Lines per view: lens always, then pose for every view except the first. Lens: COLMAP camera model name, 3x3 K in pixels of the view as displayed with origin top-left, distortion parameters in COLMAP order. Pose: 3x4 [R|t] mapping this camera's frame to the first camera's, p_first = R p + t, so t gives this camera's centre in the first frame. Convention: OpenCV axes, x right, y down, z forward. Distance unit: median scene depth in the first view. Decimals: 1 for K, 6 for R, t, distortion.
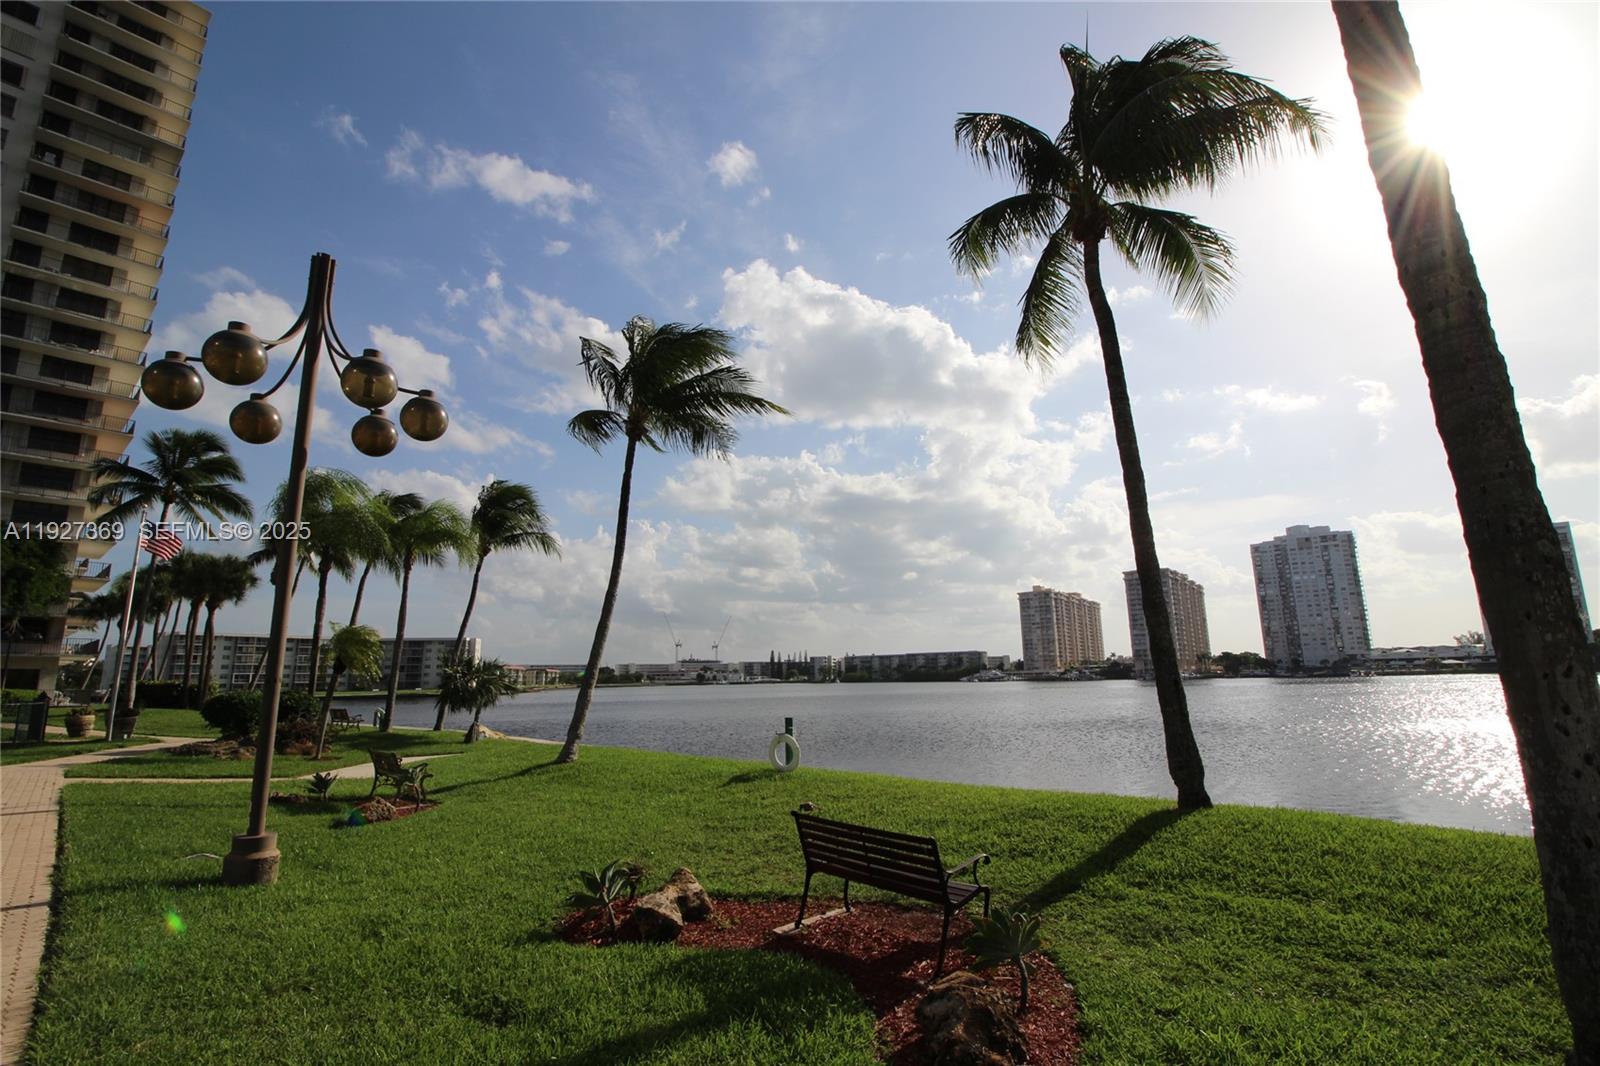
lens RADIAL K [[732.5, 0, 803.1], [0, 732.5, 535.8], [0, 0, 1]] dist [-0.012114, -0.005642]
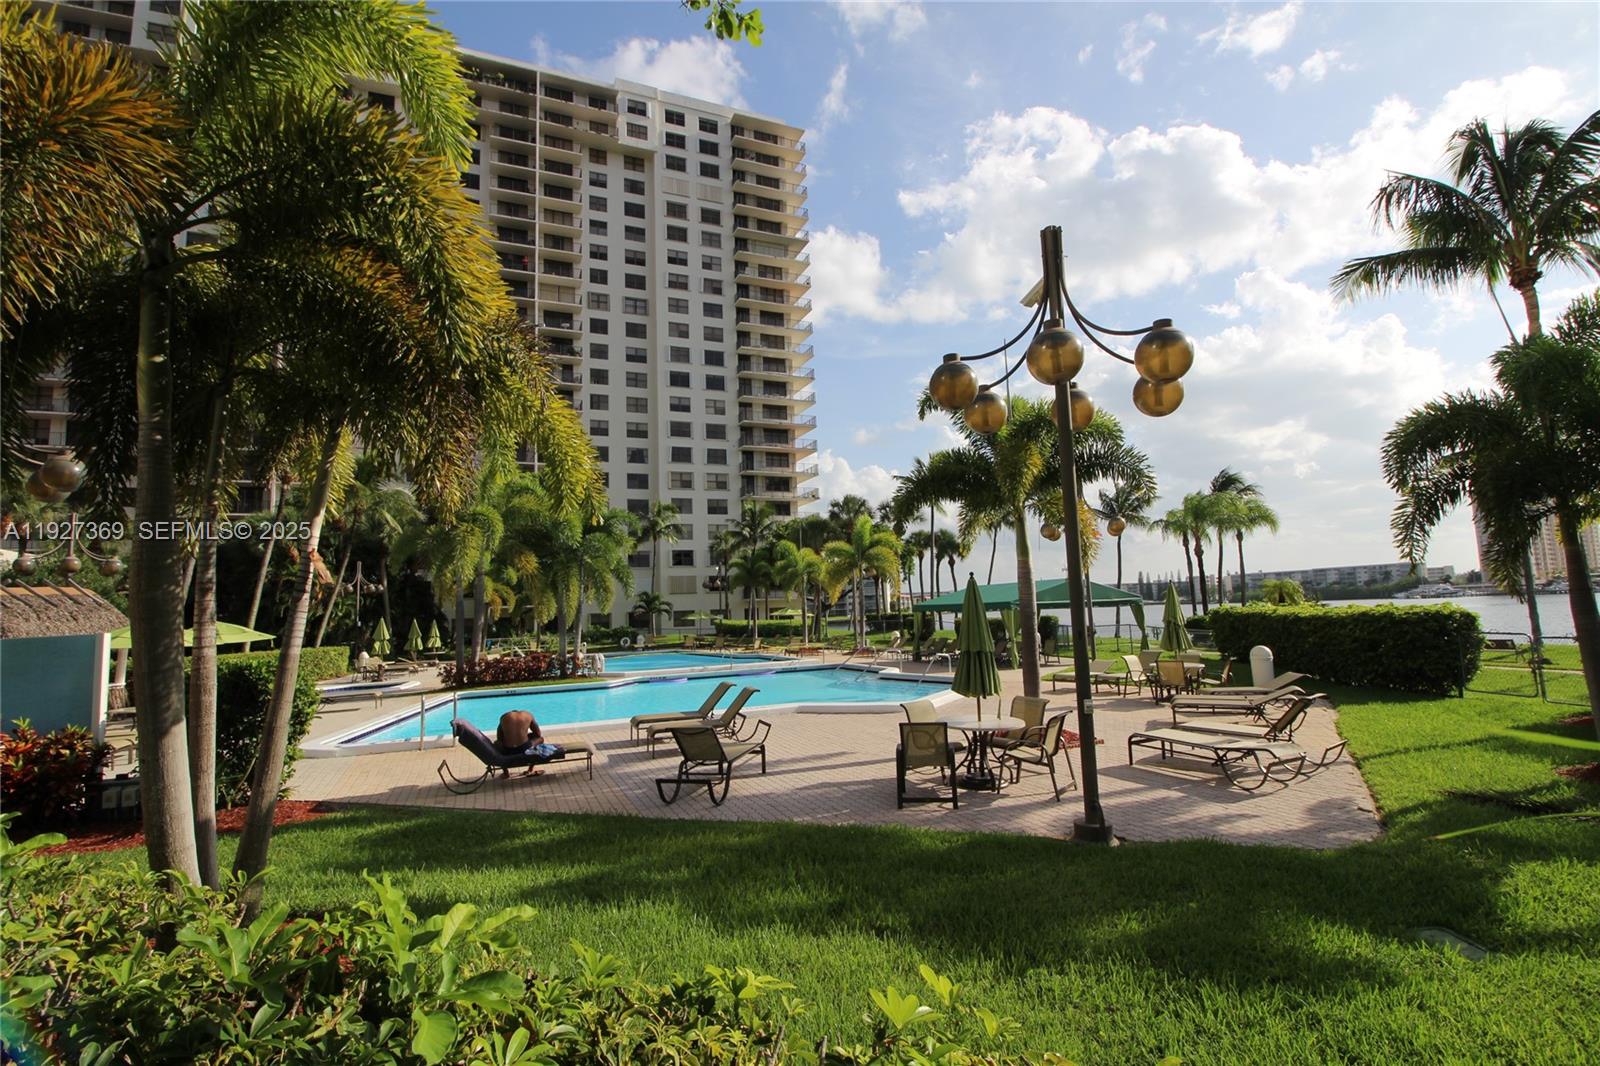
lens RADIAL K [[732.5, 0, 799.7], [0, 732.5, 538.6], [0, 0, 1]] dist [-0.012114, -0.005642]
pose [[0.908320, -0.059237, -0.414061, -0.078336], [0.101888, 0.991437, 0.081673, -0.019360], [0.405678, -0.116373, 0.906578, -0.090032]]
